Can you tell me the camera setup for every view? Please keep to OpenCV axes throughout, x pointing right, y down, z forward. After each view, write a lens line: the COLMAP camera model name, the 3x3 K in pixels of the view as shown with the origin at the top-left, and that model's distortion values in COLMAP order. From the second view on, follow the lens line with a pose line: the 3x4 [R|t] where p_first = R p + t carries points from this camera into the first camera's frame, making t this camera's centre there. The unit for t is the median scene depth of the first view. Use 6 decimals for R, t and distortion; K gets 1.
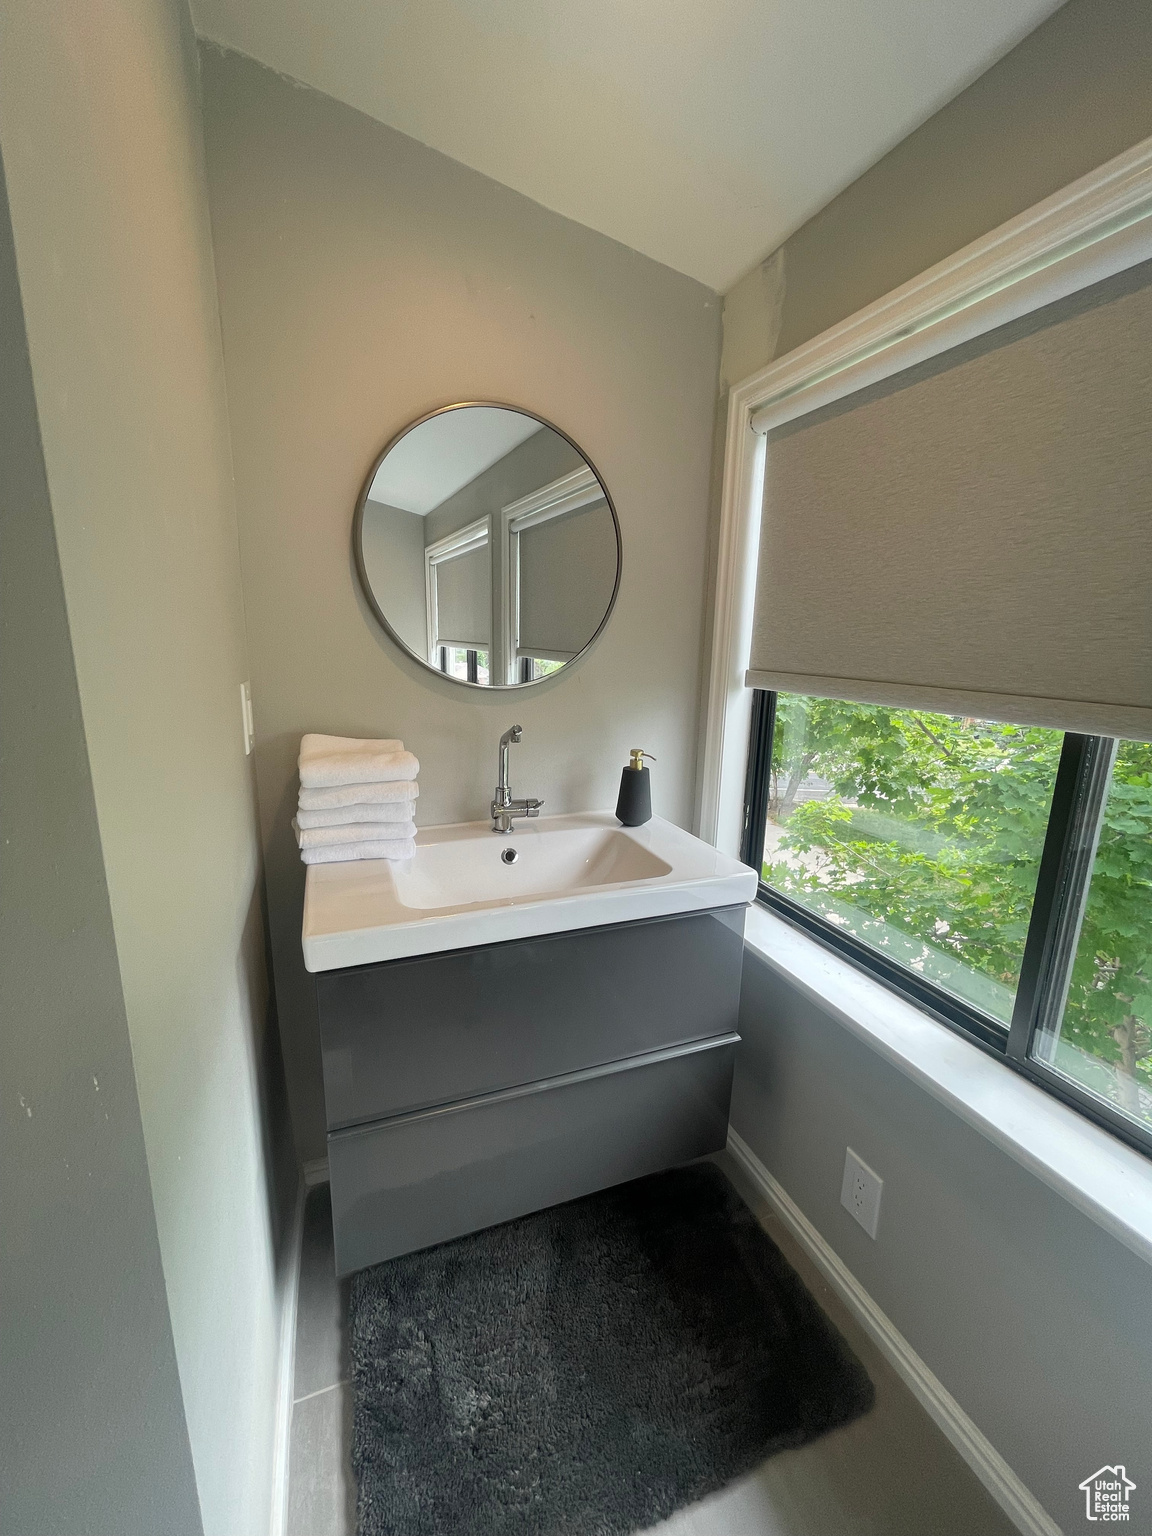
lens RADIAL K [[622.9, 0, 581.5], [0, 622.9, 765.0], [0, 0, 1]] dist [0.001505, -0.003688]
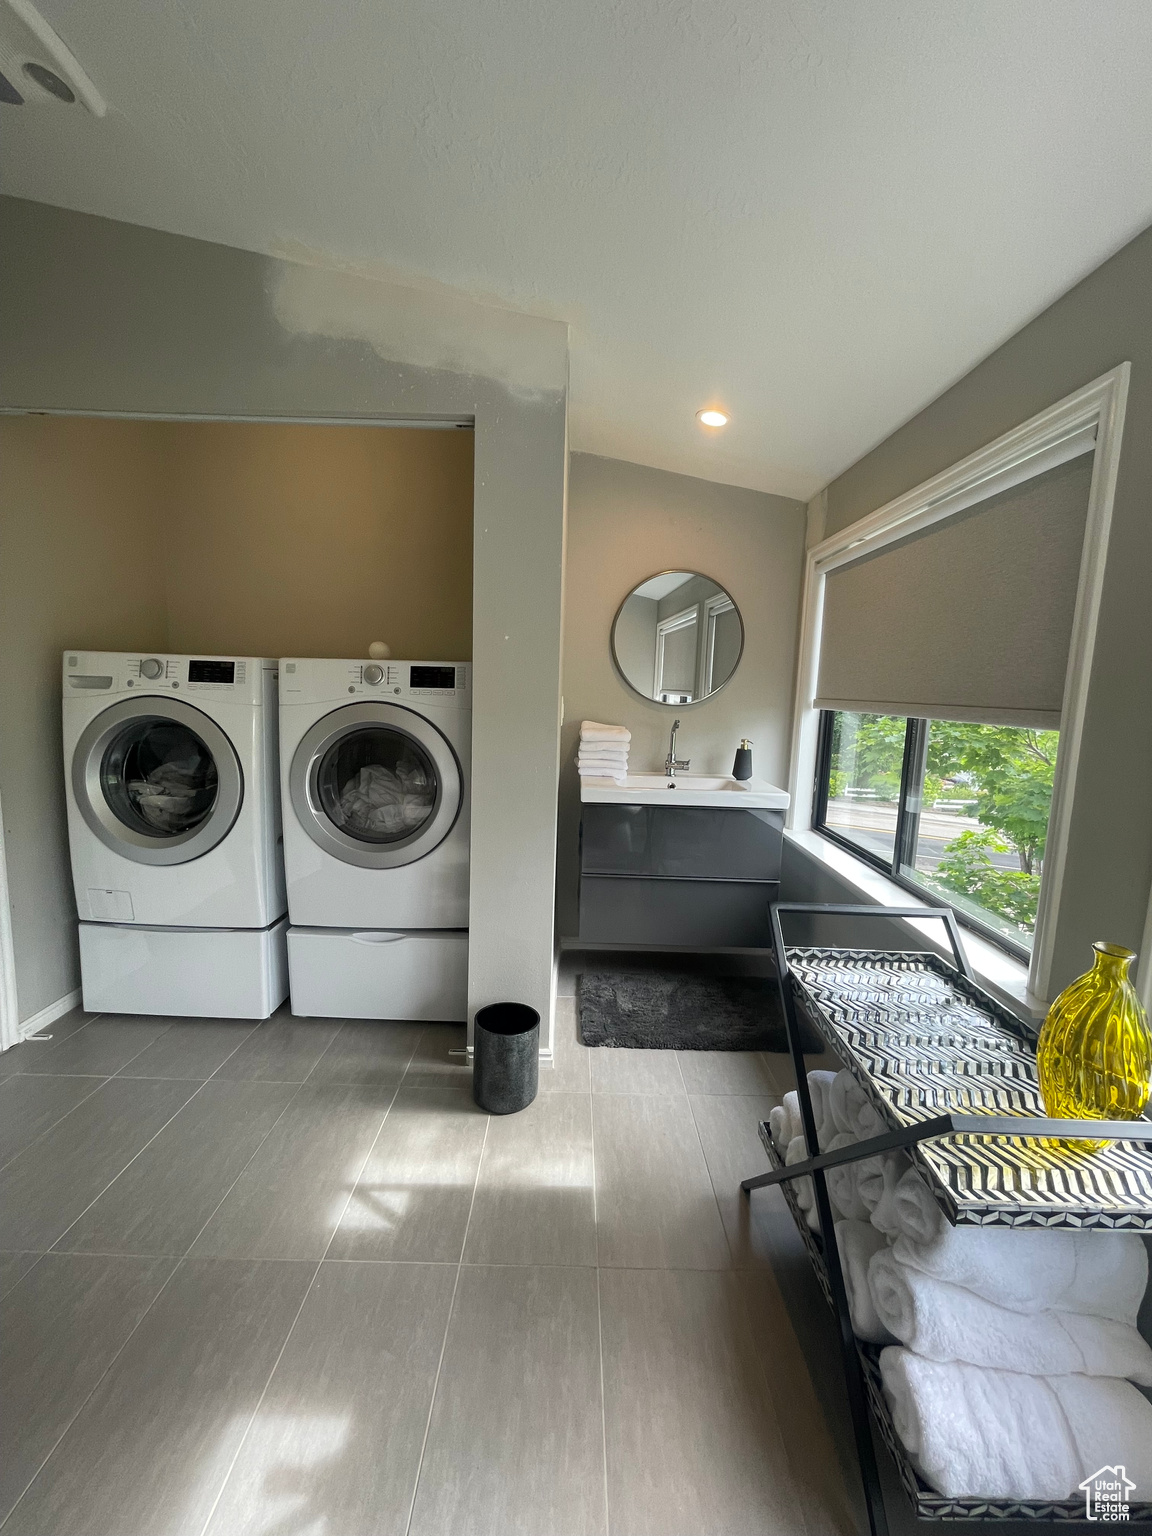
lens RADIAL K [[622.9, 0, 581.5], [0, 622.9, 765.0], [0, 0, 1]] dist [0.001505, -0.003688]
pose [[0.932167, 0.055308, -0.357779, 0.322441], [-0.087879, 0.993272, -0.075416, 0.250037], [0.351201, 0.101742, 0.930756, -0.960380]]
